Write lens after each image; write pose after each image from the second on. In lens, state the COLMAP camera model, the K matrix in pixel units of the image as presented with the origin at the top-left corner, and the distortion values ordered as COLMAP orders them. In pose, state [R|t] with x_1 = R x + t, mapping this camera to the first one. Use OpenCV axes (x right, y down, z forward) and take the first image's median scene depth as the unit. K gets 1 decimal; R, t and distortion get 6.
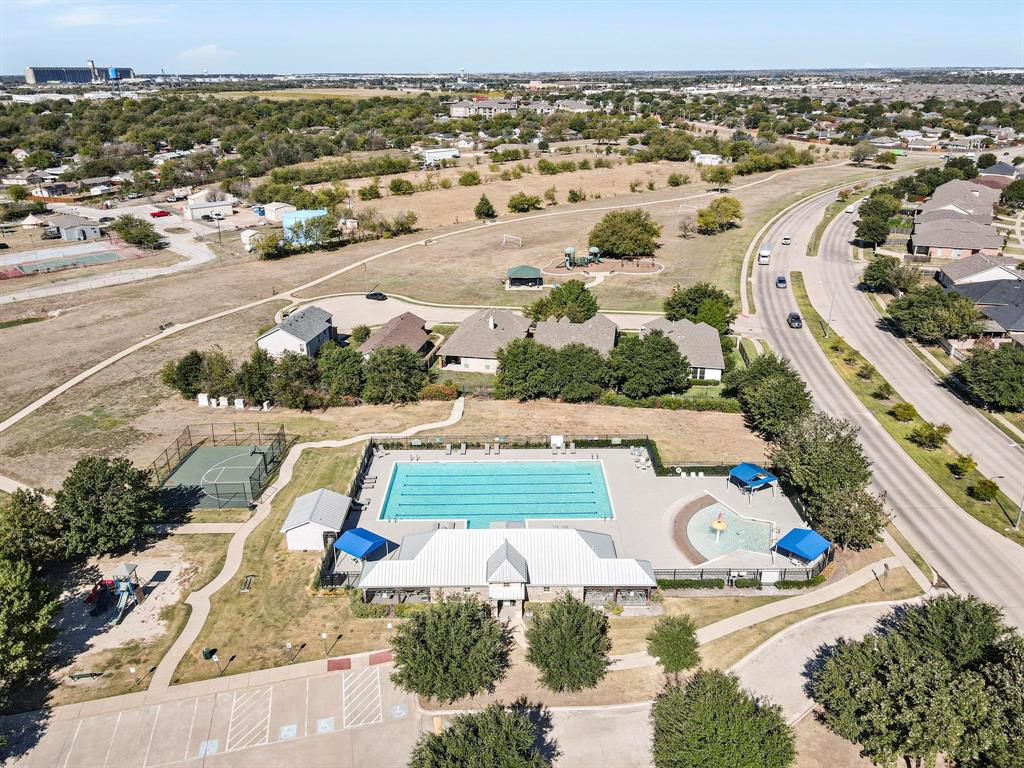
lens RADIAL K [[753.9, 0, 514.4], [0, 753.9, 384.7], [0, 0, 1]] dist [0.013755, 0.008156]
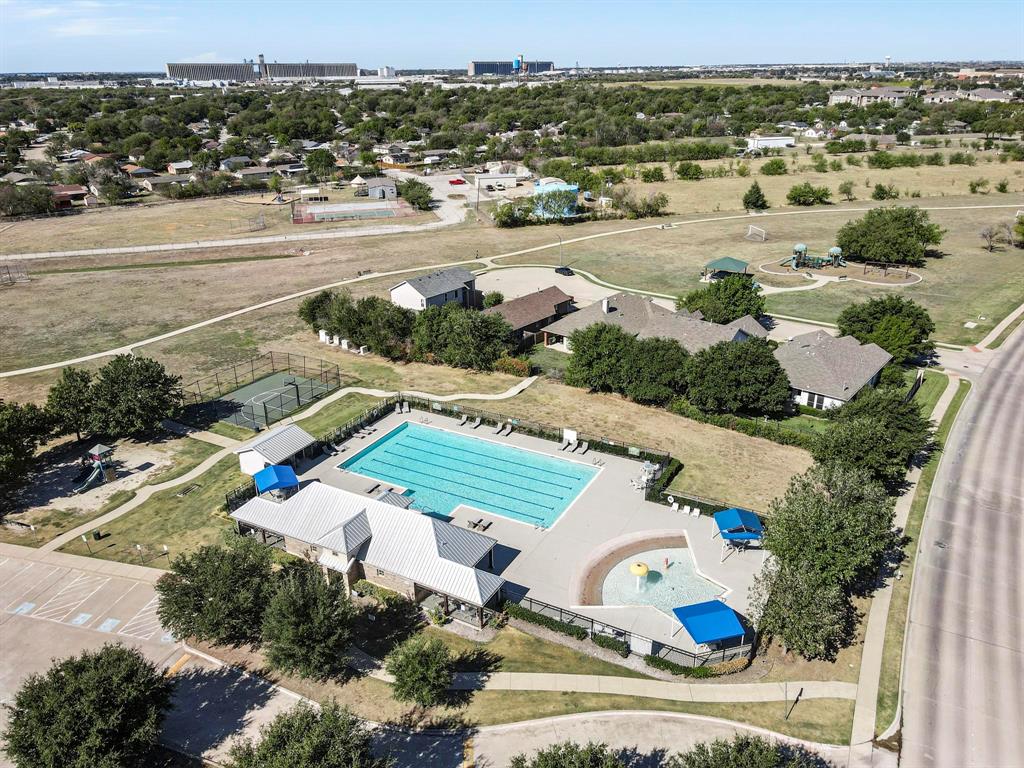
lens RADIAL K [[753.9, 0, 506.5], [0, 753.9, 379.6], [0, 0, 1]] dist [0.013755, 0.008156]
pose [[0.876797, 0.180885, -0.445543, 0.157780], [-0.179329, 0.982710, 0.046060, -0.007736], [0.446171, 0.039513, 0.894075, 0.072116]]
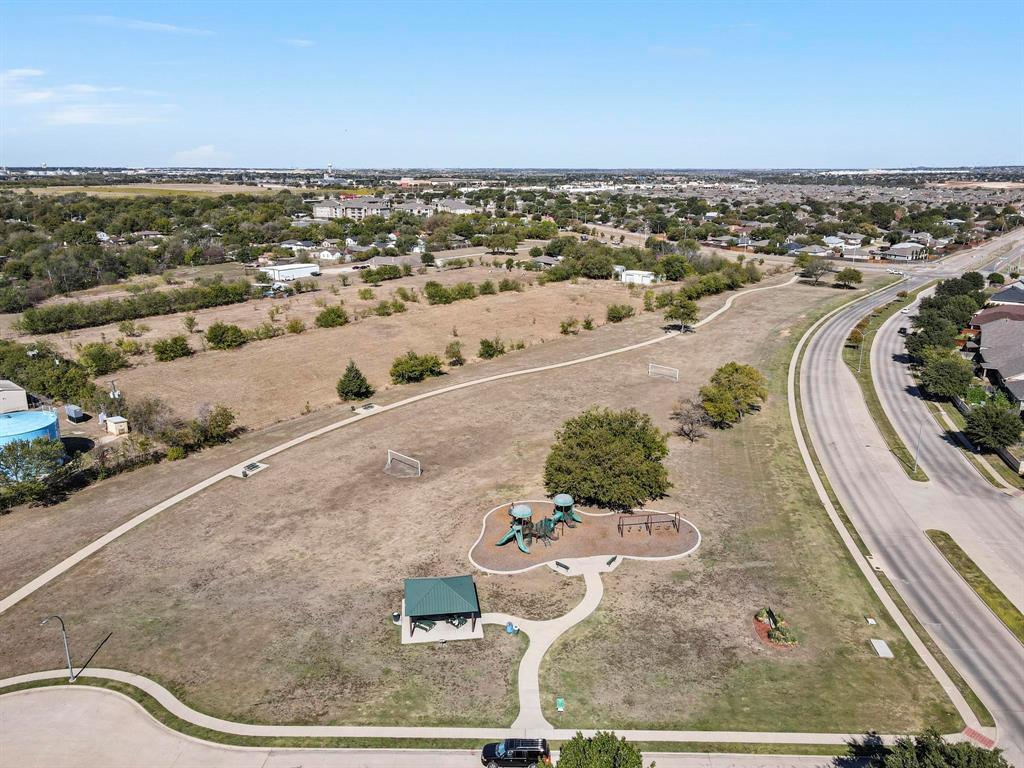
lens RADIAL K [[776.5, 0, 510.1], [0, 776.5, 393.1], [0, 0, 1]] dist [0.007532, 0.023793]
pose [[0.987969, -0.034806, 0.150681, -0.009700], [0.051284, 0.992948, -0.106888, -0.166402], [-0.145898, 0.113330, 0.982787, 0.390922]]
